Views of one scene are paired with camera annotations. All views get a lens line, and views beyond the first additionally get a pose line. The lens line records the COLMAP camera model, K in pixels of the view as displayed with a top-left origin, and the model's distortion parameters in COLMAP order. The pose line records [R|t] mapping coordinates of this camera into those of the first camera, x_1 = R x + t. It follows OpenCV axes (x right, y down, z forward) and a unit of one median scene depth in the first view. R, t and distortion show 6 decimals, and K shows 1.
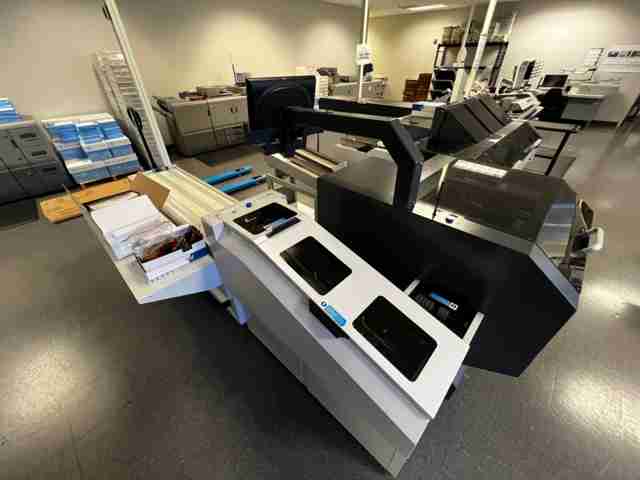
lens RADIAL K [[256.0, 0, 320.8], [0, 256.0, 241.1], [0, 0, 1]] dist [-0.000962, 0.000329]
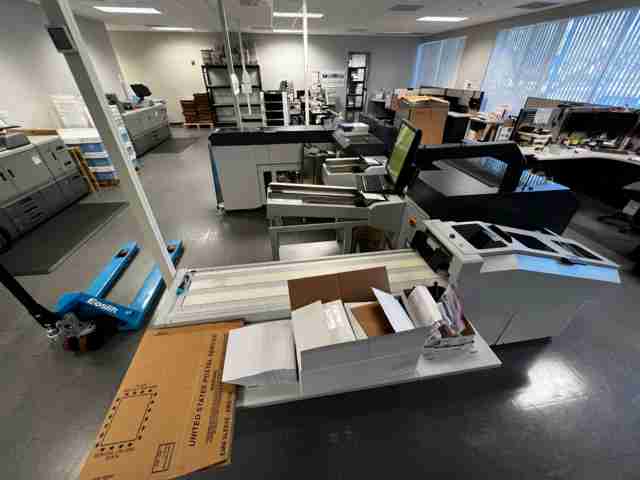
lens RADIAL K [[256.0, 0, 319.4], [0, 256.0, 241.2], [0, 0, 1]] dist [-0.000962, 0.000329]
pose [[0.619254, -0.428667, 0.657852, -0.252988], [0.454613, 0.878851, 0.144734, -0.099893], [-0.640197, 0.209441, 0.739109, 0.103671]]
